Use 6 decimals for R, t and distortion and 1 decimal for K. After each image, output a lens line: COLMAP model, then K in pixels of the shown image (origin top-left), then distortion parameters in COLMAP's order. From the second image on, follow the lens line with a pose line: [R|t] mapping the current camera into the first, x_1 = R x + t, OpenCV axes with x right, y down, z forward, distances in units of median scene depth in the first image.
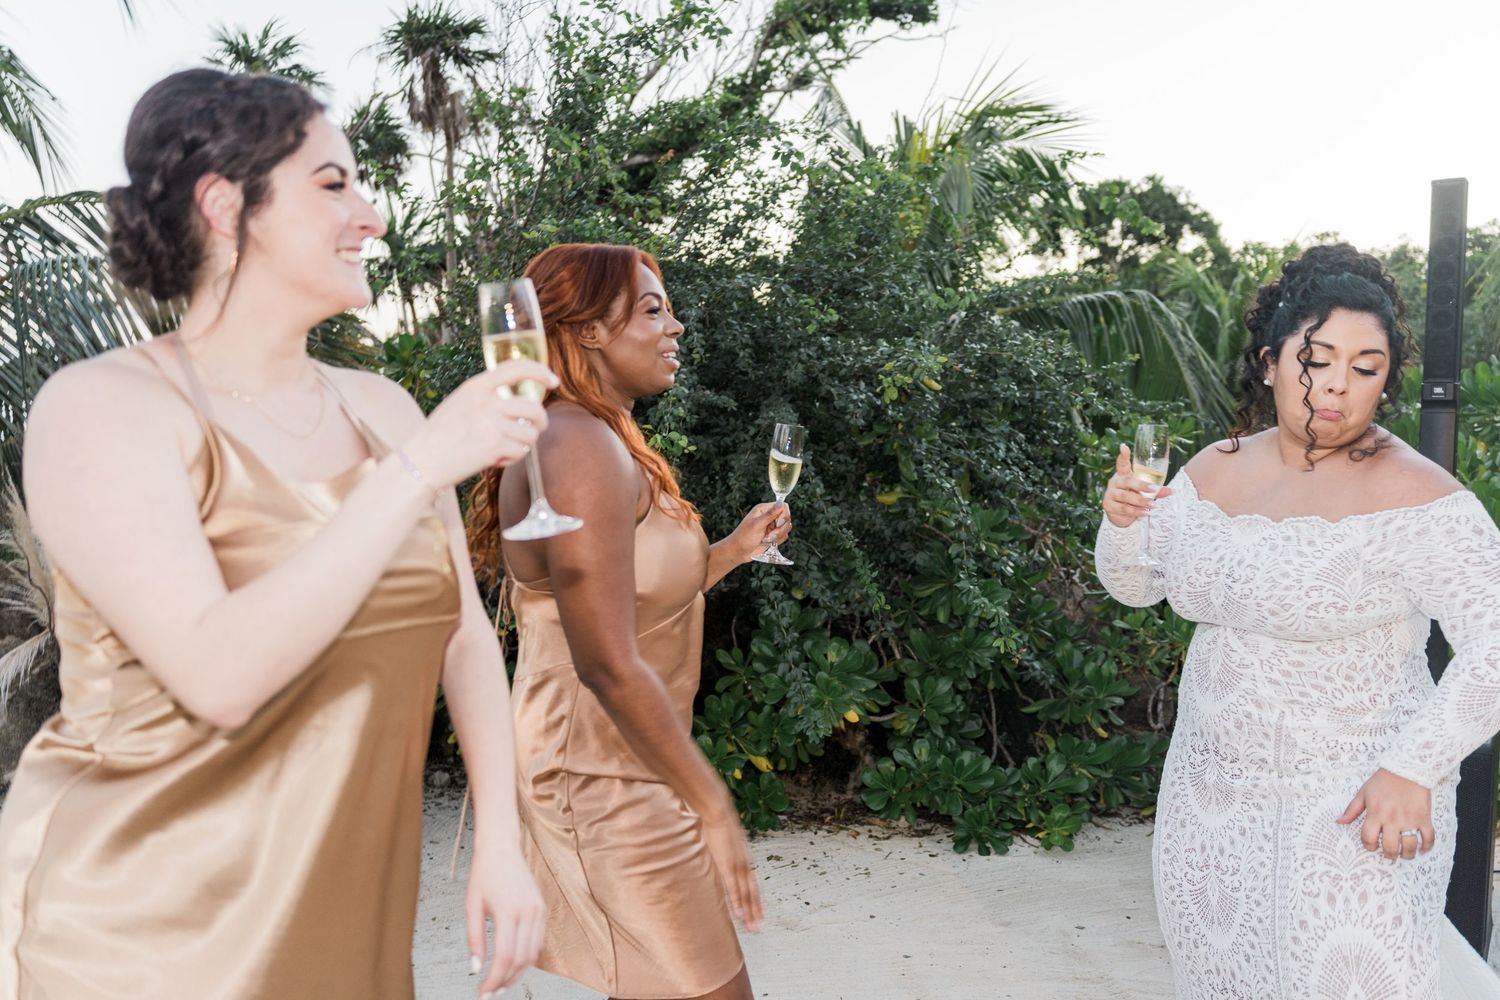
lens RADIAL K [[1170.0, 0, 750.1], [0, 1170.0, 508.7], [0, 0, 1]] dist [0.034959, -0.065508]
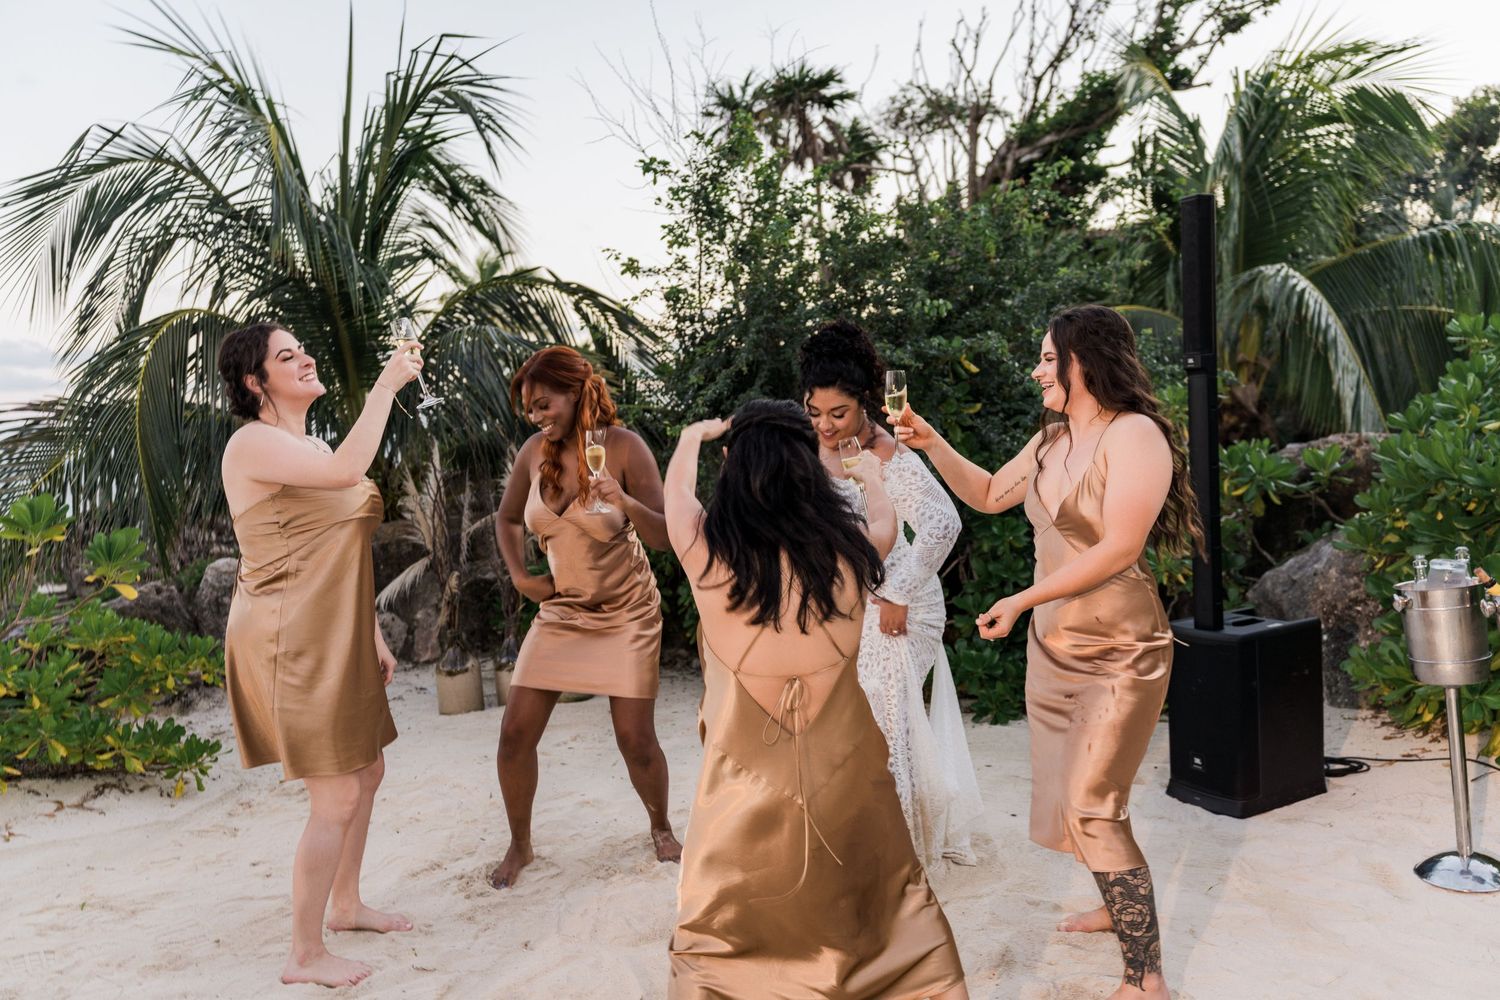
lens RADIAL K [[1150.3, 0, 748.8], [0, 1150.3, 515.0], [0, 0, 1]] dist [0.037774, -0.063163]
pose [[0.886073, -0.017809, -0.463204, 0.315751], [0.035189, 0.998963, 0.028906, 0.006555], [0.462209, -0.041912, 0.885780, -0.150130]]
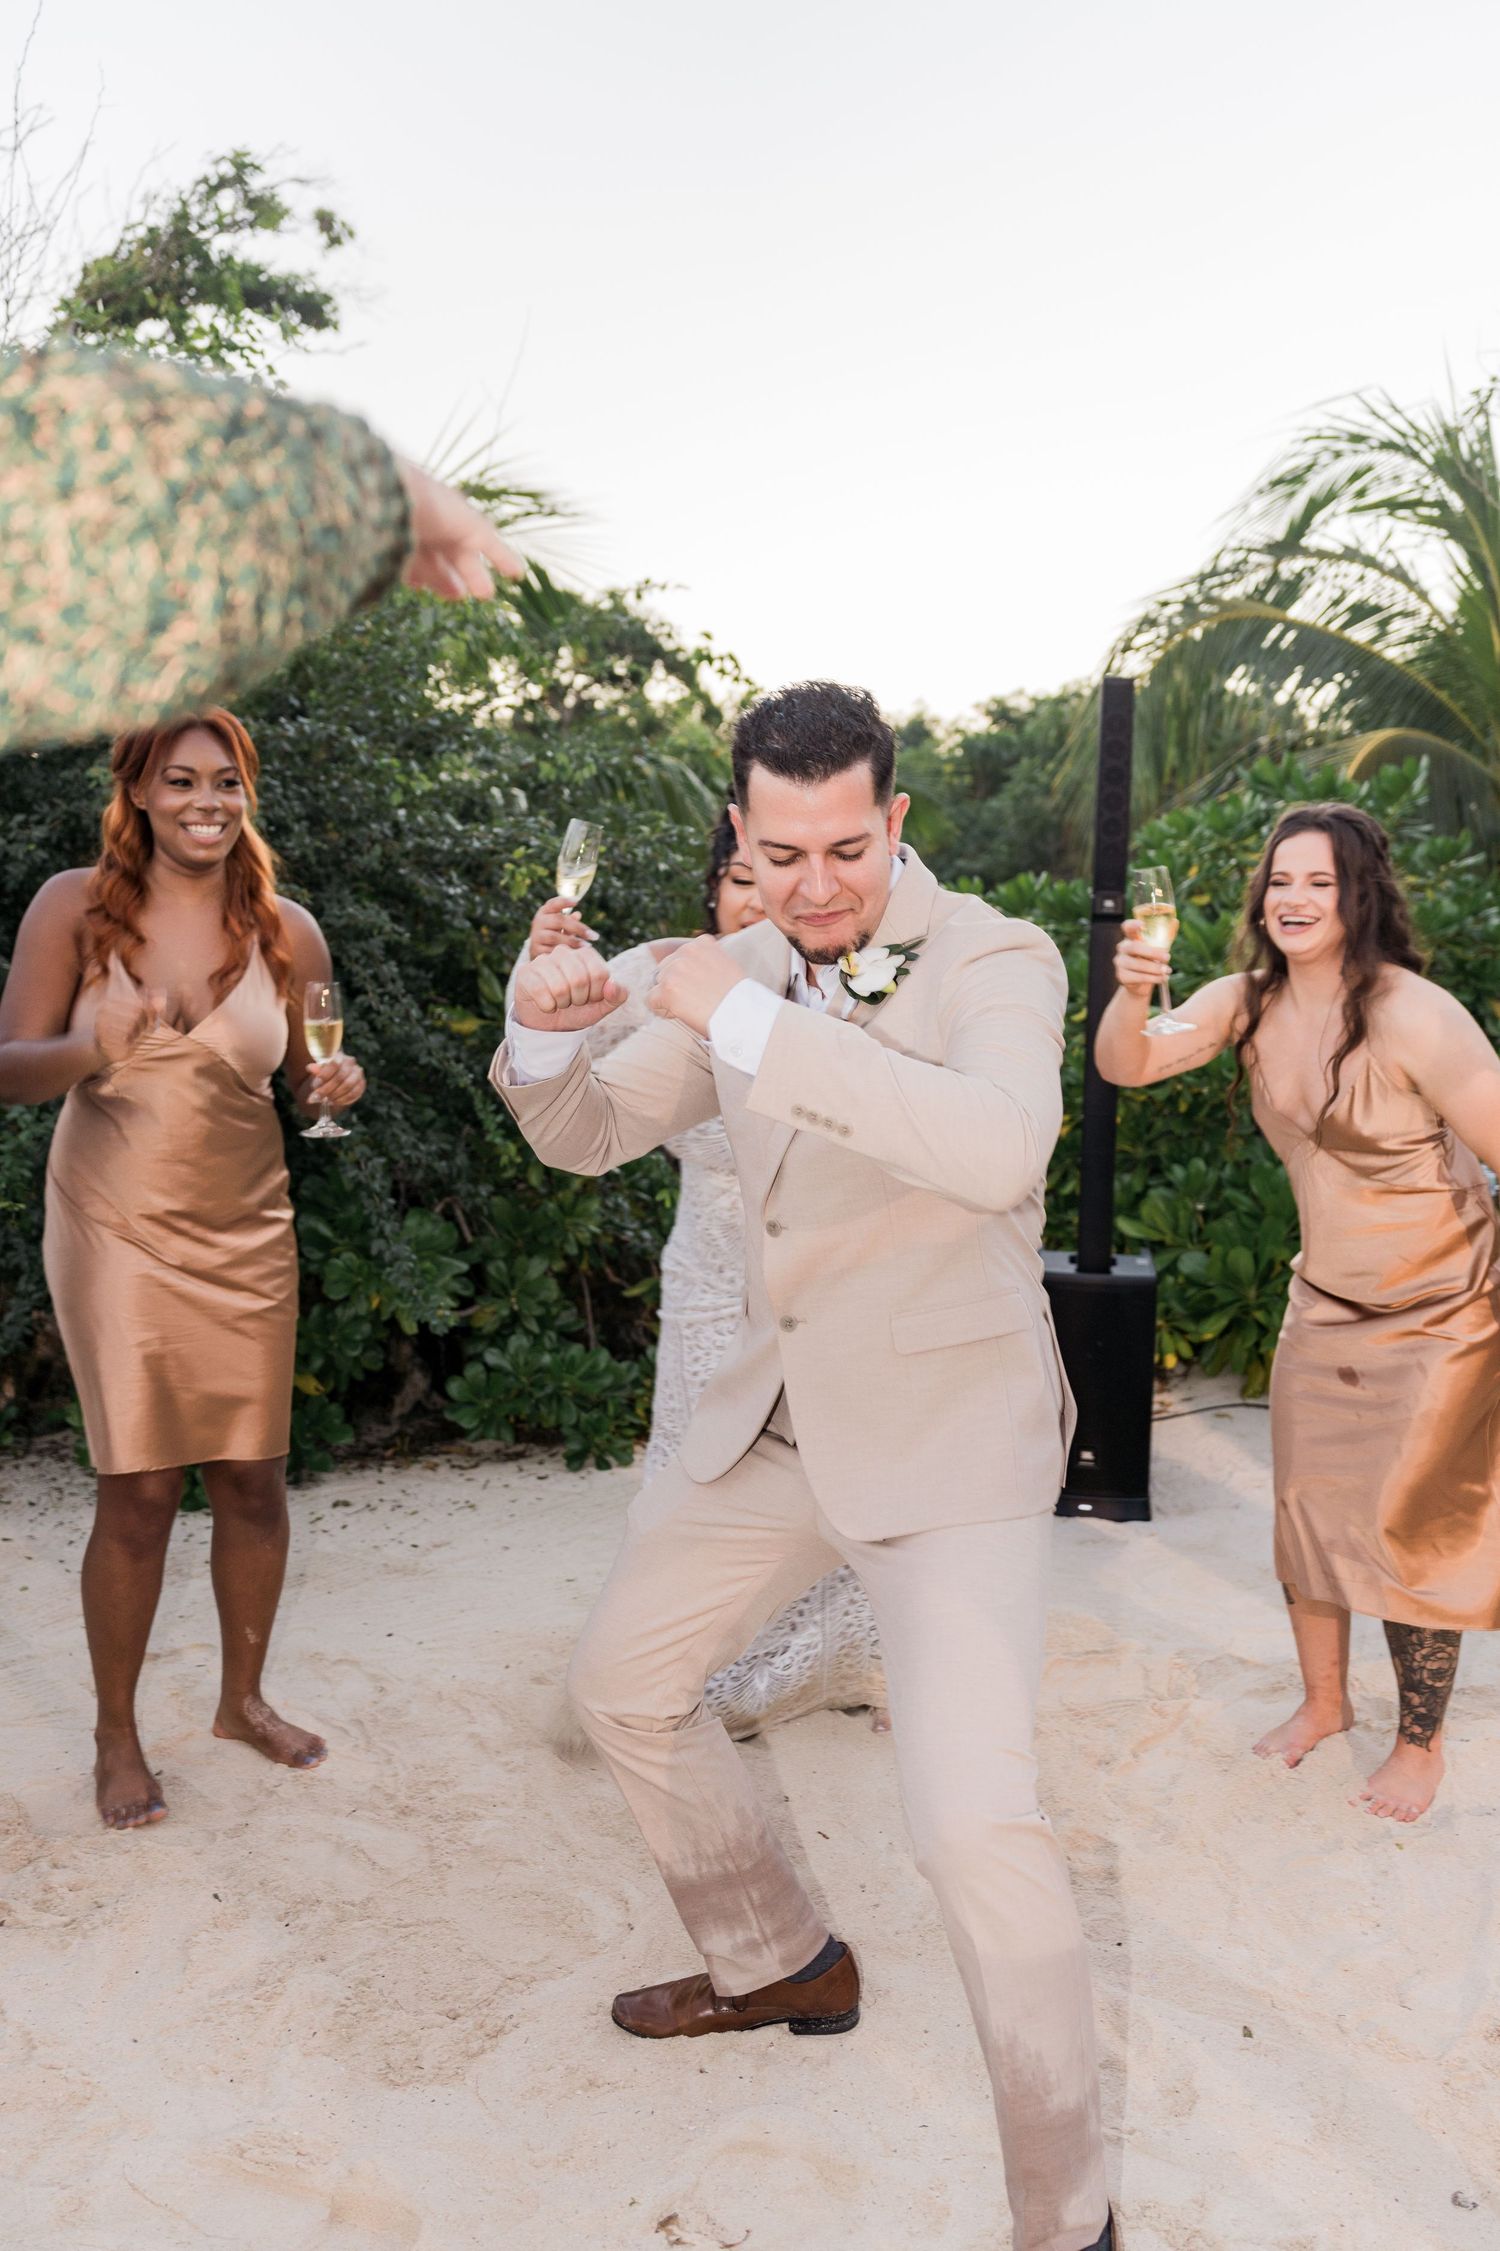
lens RADIAL K [[1726.2, 0, 771.5], [0, 1726.2, 1127.7], [0, 0, 1]] dist [0.037774, -0.063163]
pose [[0.908103, -0.027103, 0.417870, -0.101080], [0.010040, 0.999026, 0.042978, 0.006497], [-0.418627, -0.034833, 0.907490, -0.061336]]
